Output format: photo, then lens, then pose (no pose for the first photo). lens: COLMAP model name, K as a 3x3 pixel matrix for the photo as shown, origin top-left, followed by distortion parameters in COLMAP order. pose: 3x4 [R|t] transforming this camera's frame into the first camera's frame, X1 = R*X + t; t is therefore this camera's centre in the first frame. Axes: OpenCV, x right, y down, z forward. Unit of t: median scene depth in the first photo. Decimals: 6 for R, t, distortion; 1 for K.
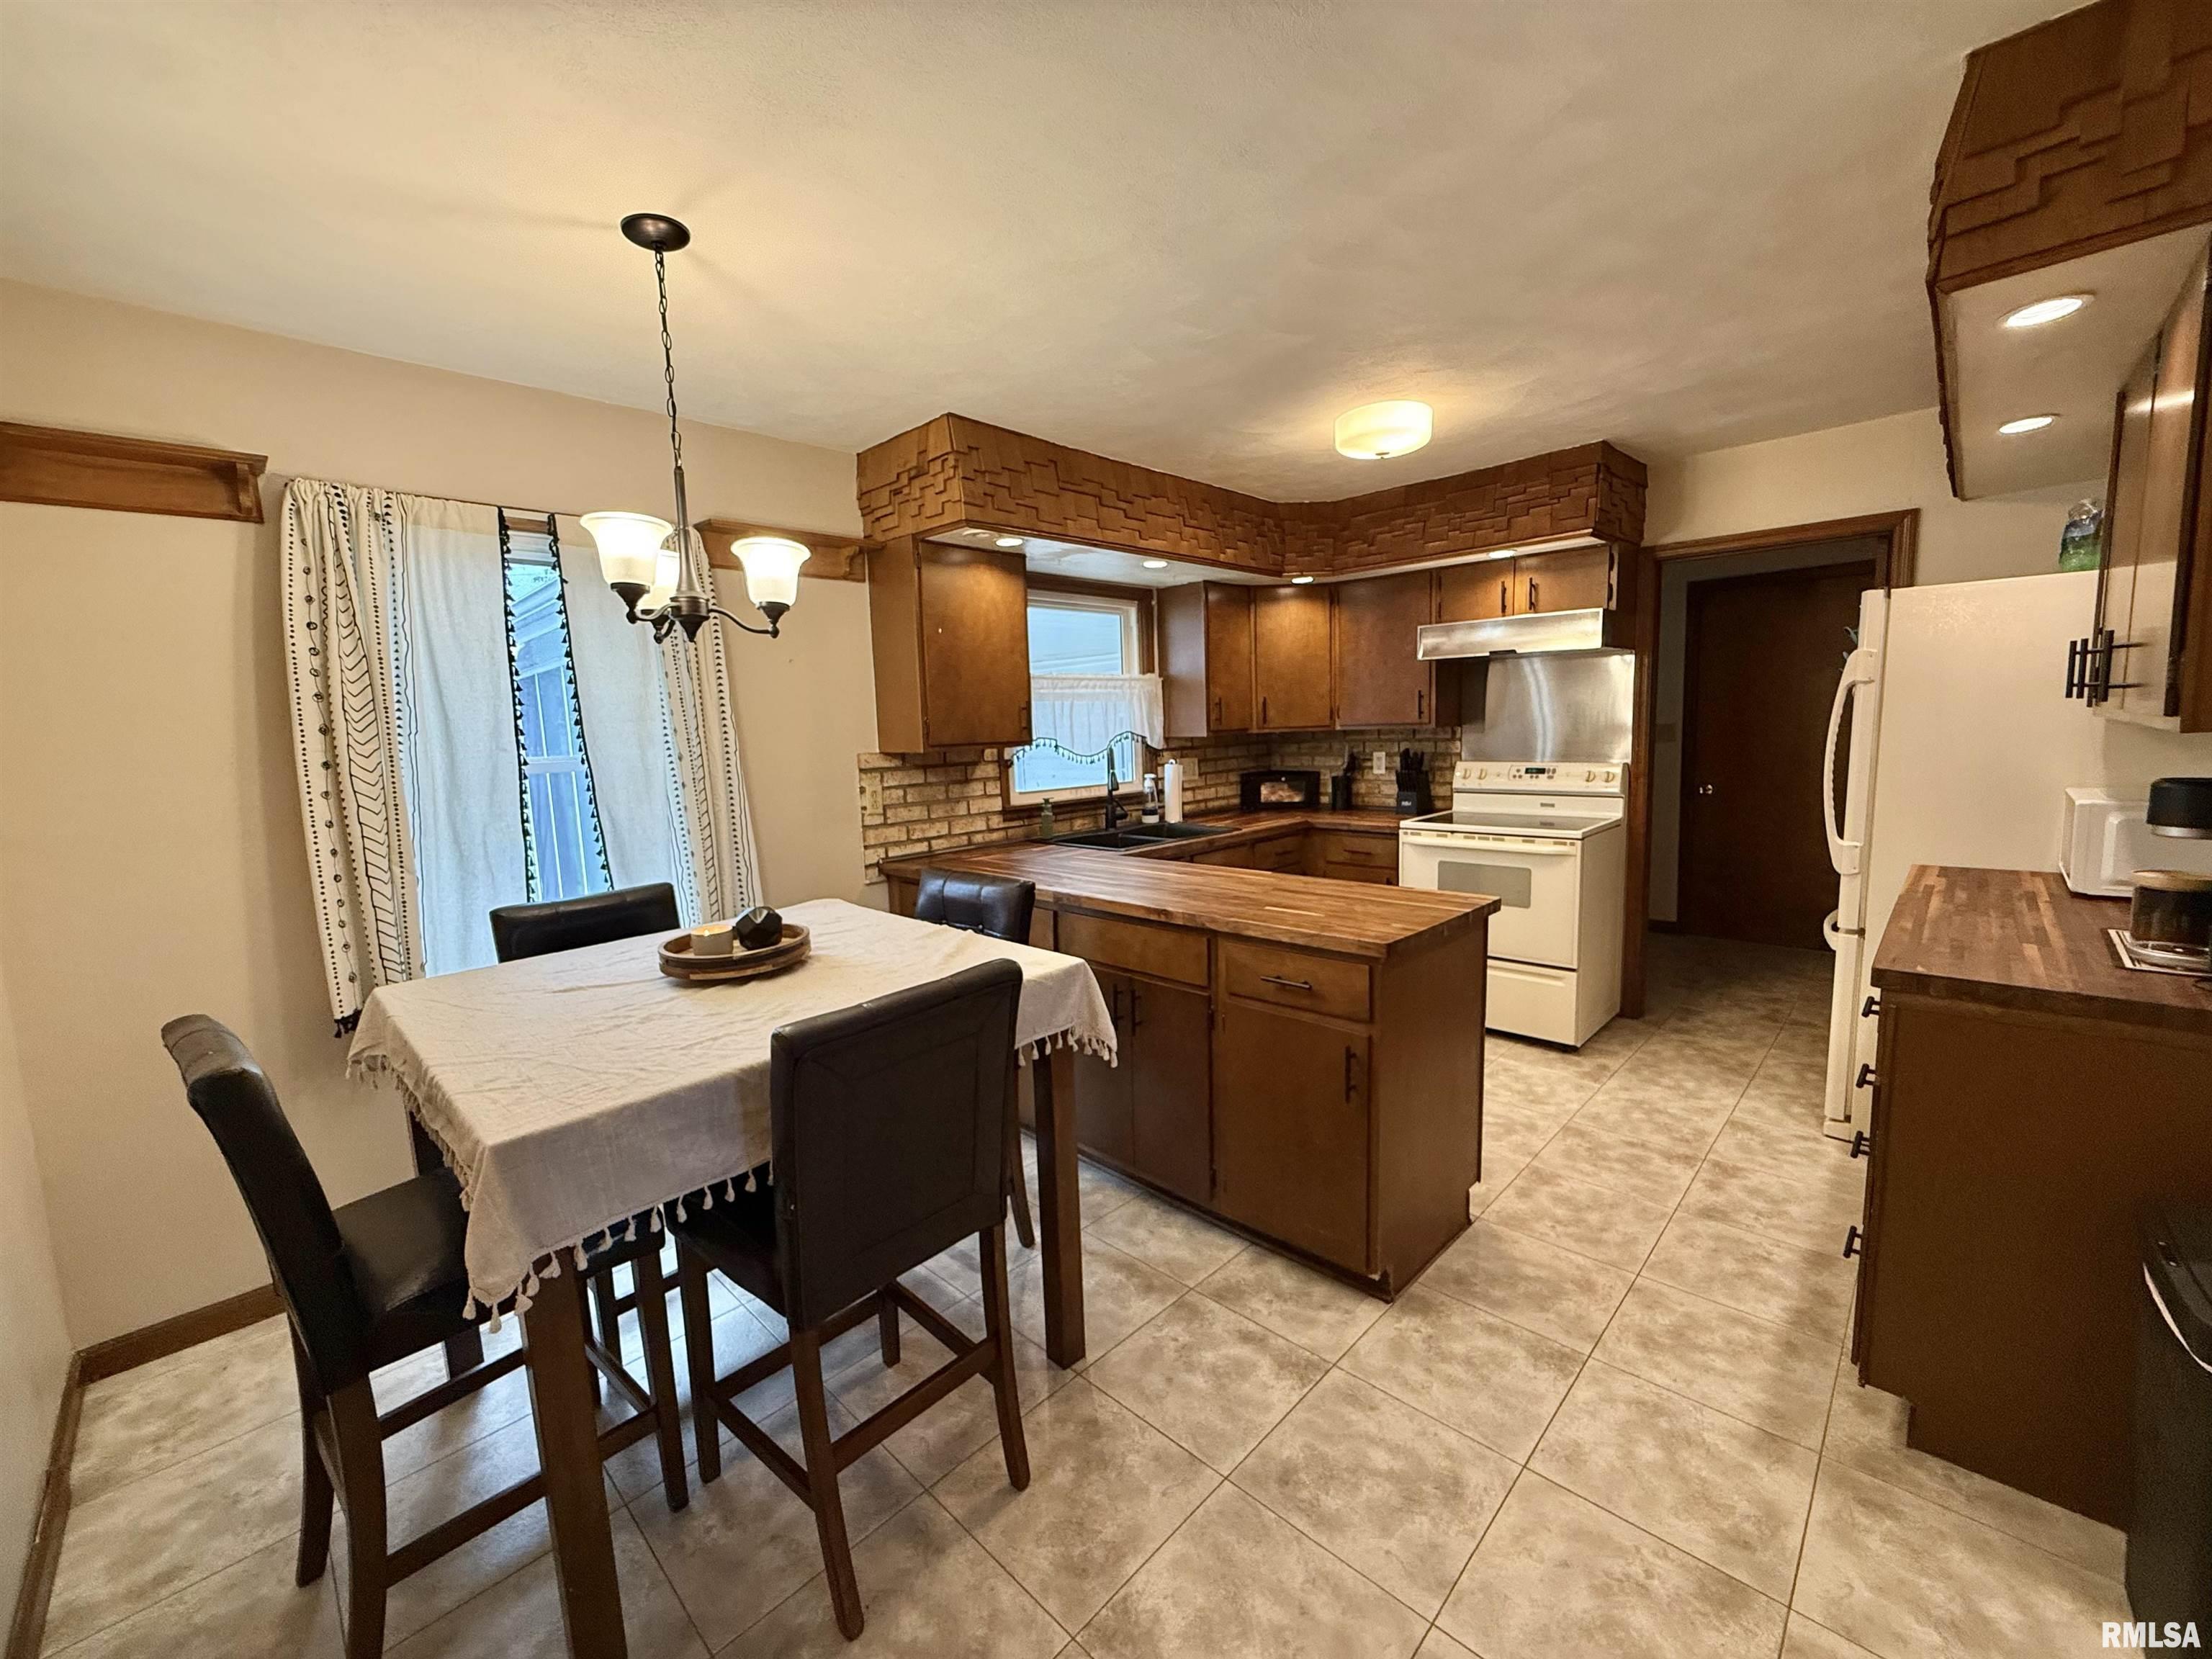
lens RADIAL K [[880.7, 0, 1094.8], [0, 880.7, 829.4], [0, 0, 1]] dist [-0.001868, 0.000599]
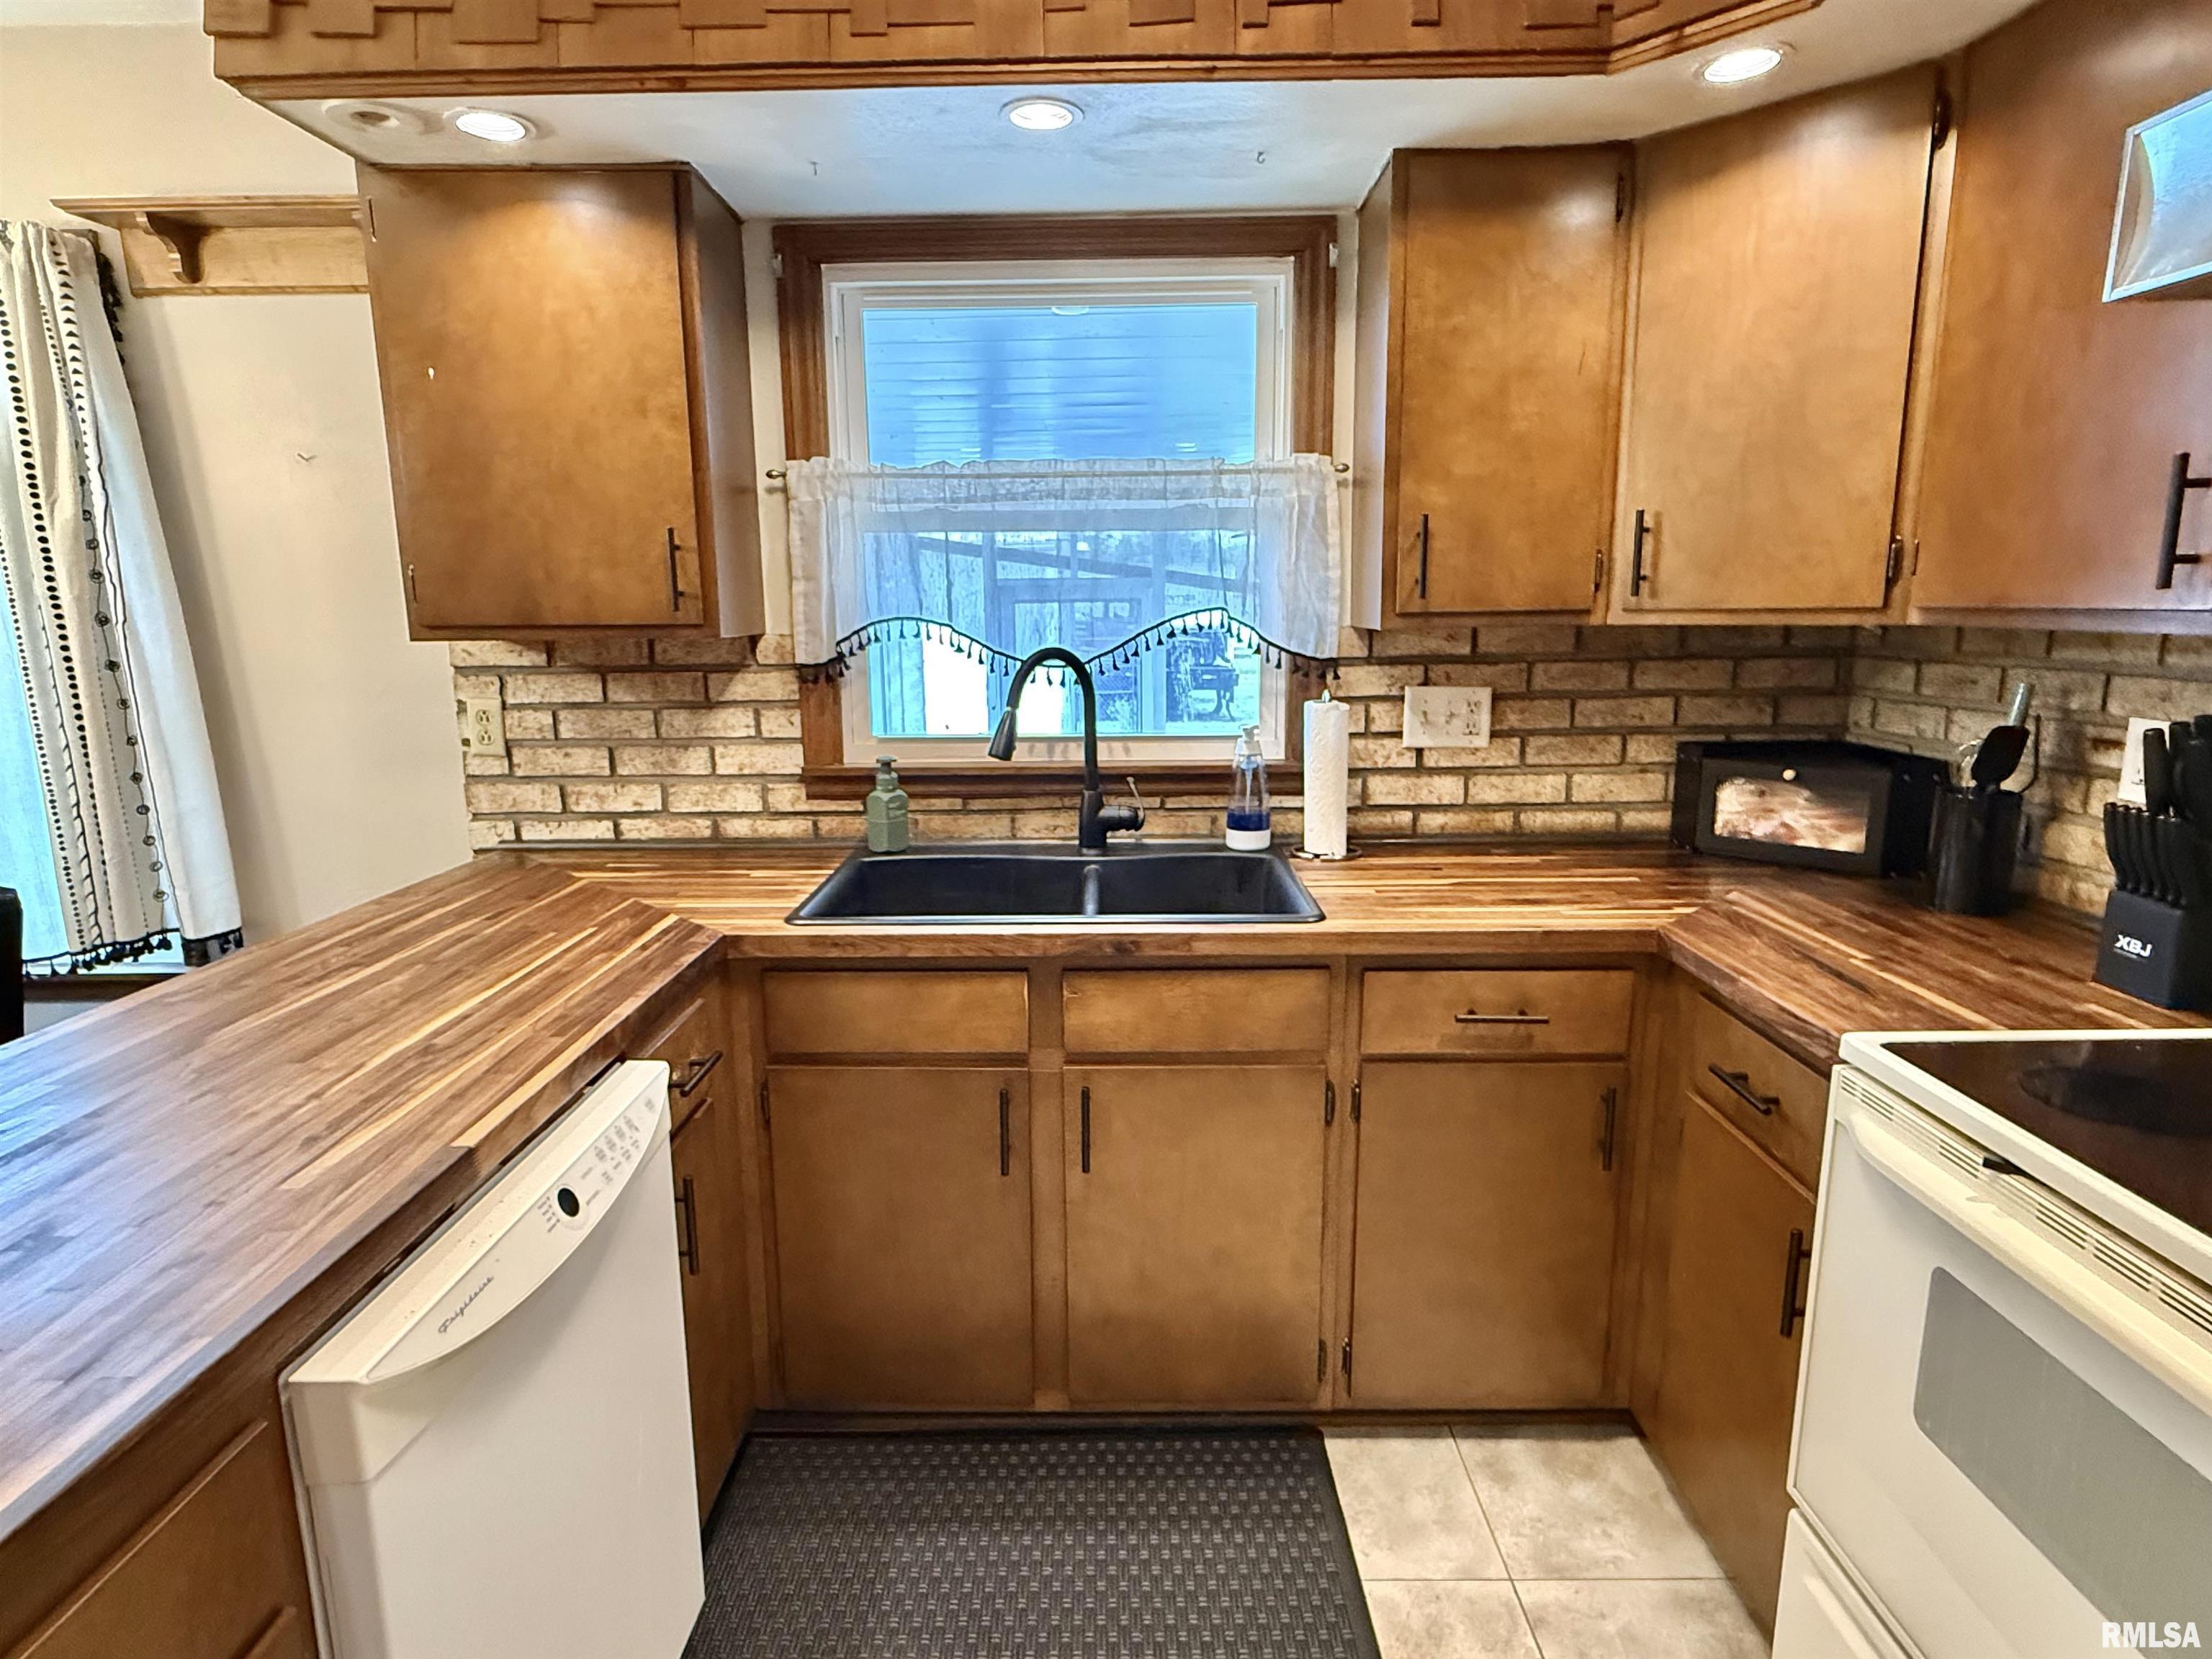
lens RADIAL K [[1201.7, 0, 1105.7], [0, 1201.7, 836.5], [0, 0, 1]] dist [-0.003960, 0.000911]
pose [[0.699026, 0.162065, -0.696490, 0.580902], [-0.098220, 0.986509, 0.130971, -0.113231], [0.708319, -0.023143, 0.705513, 0.869509]]
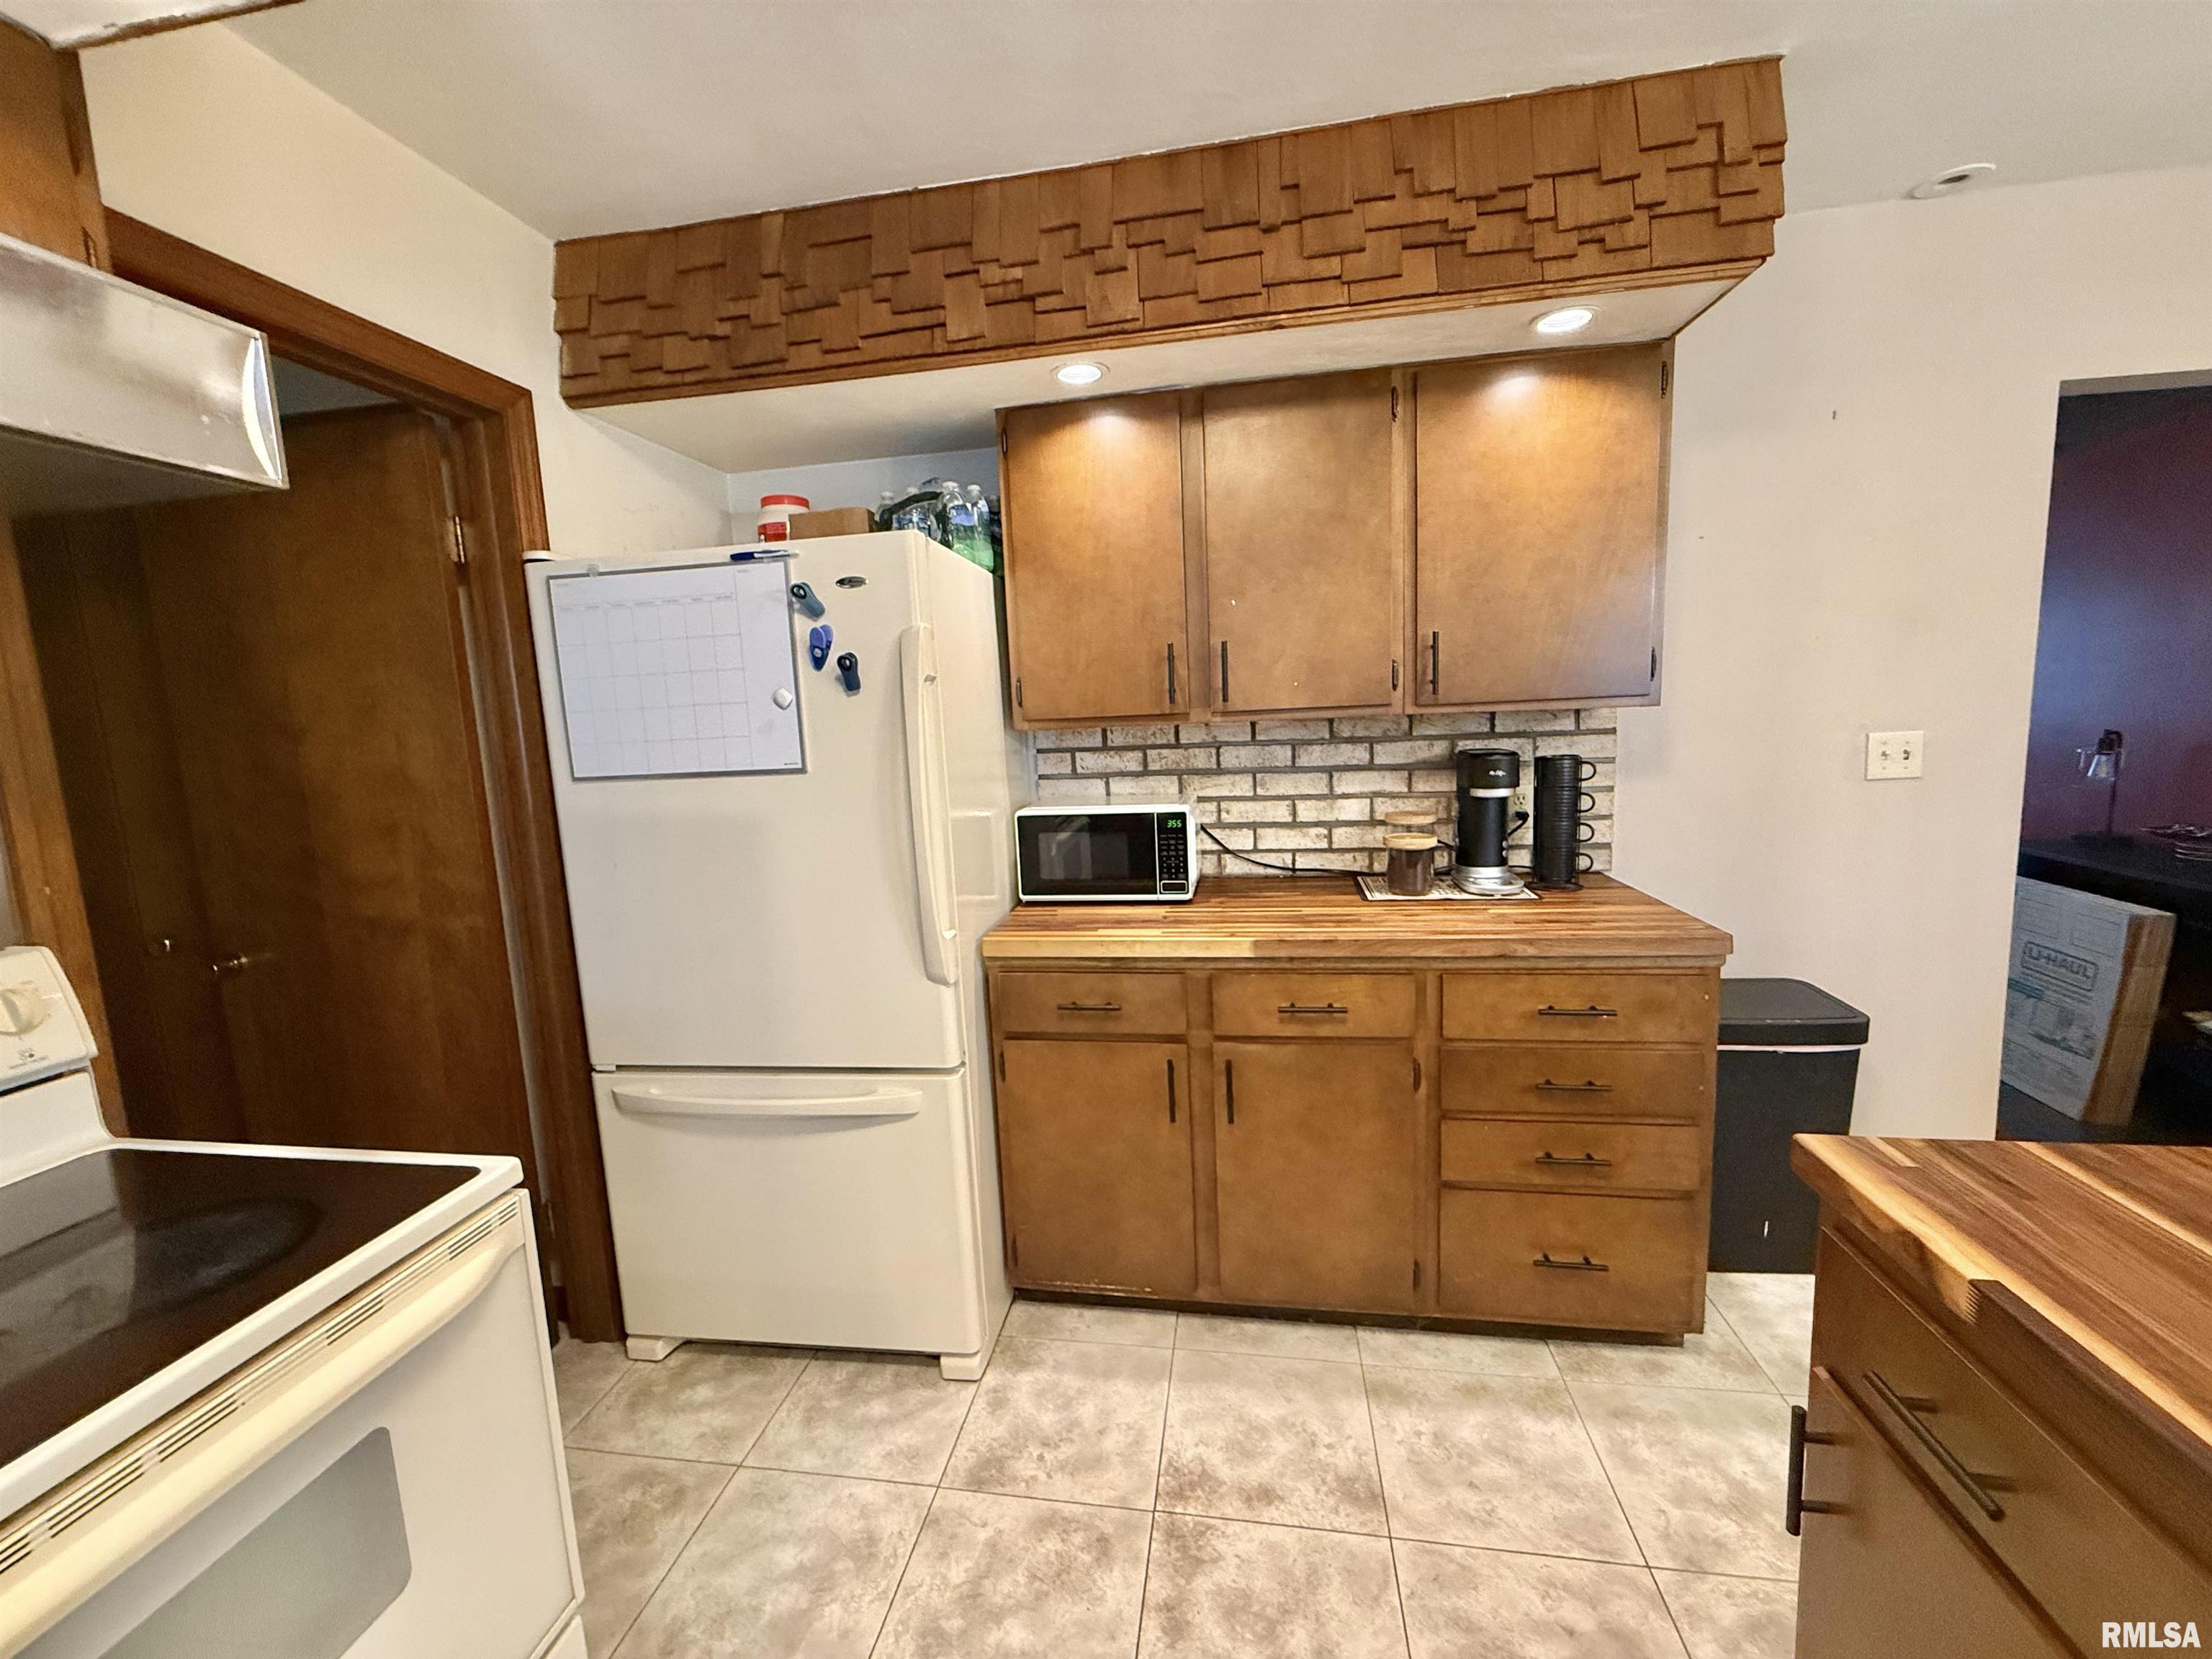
lens RADIAL K [[880.7, 0, 1103.3], [0, 880.7, 828.6], [0, 0, 1]] dist [-0.001868, 0.000599]
pose [[-0.575630, -0.055665, 0.815814, 0.265059], [0.155814, 0.971934, 0.176258, -0.141764], [-0.802728, 0.228574, -0.550800, 1.157155]]
